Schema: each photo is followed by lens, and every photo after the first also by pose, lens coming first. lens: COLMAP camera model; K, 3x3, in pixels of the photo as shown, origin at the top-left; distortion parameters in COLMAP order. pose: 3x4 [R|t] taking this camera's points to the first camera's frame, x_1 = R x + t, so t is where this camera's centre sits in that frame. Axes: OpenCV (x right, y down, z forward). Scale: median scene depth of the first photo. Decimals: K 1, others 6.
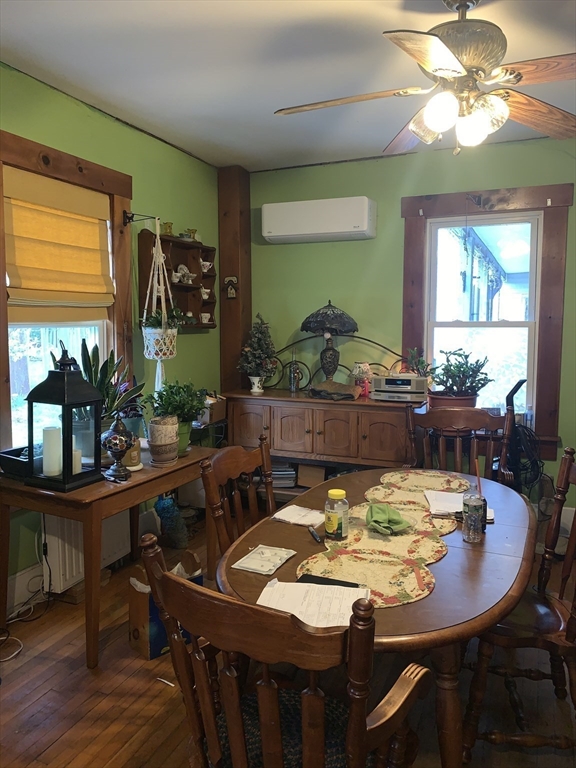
lens RADIAL K [[589.9, 0, 288.0], [0, 589.9, 384.0], [0, 0, 1]] dist [0.000167, 0.001072]
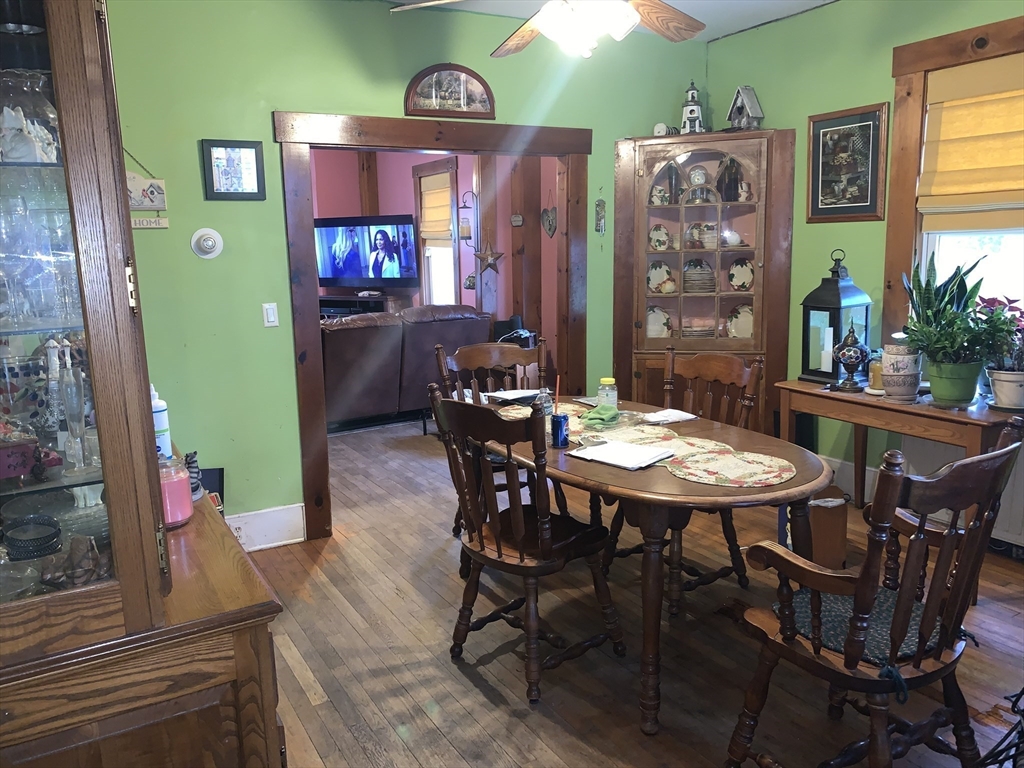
lens RADIAL K [[786.6, 0, 512.0], [0, 786.6, 384.0], [0, 0, 1]] dist [0.000167, 0.001072]
pose [[-0.590911, 0.155660, -0.791577, 1.173367], [-0.057186, 0.970658, 0.233565, -0.139077], [0.804708, 0.183283, -0.564671, 1.386041]]
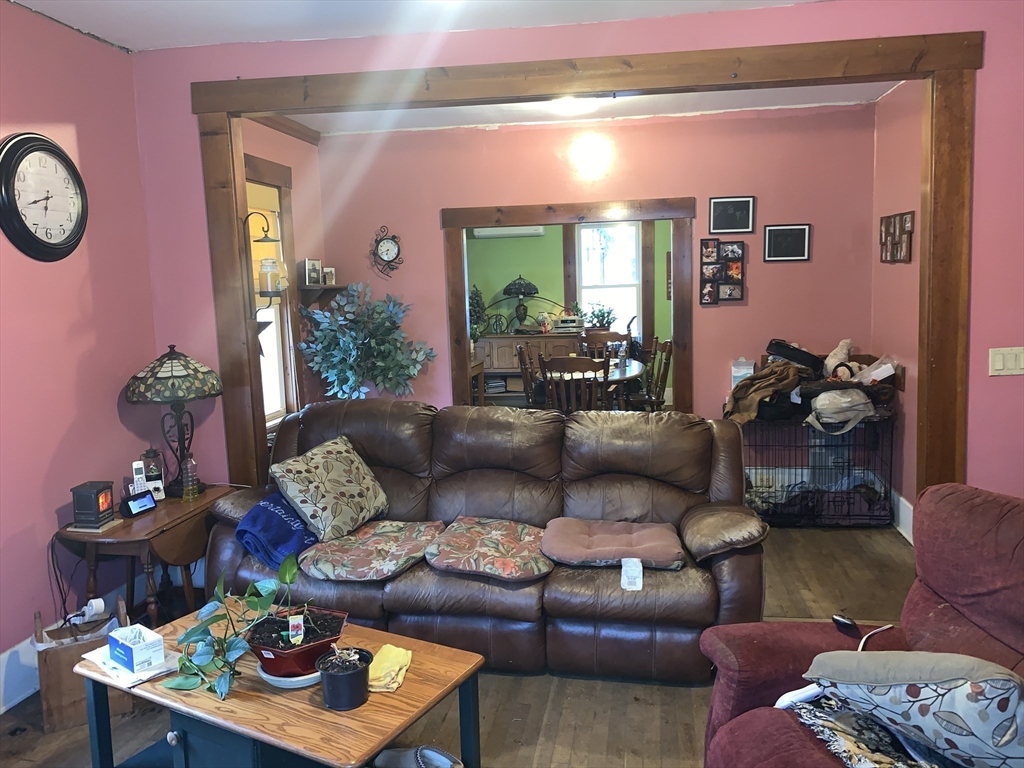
lens RADIAL K [[786.6, 0, 512.0], [0, 786.6, 384.0], [0, 0, 1]] dist [0.000167, 0.001072]
pose [[0.971780, -0.064753, 0.226825, -0.466756], [0.059283, 0.997764, 0.030852, 0.090354], [-0.228316, -0.016534, 0.973447, -1.118669]]
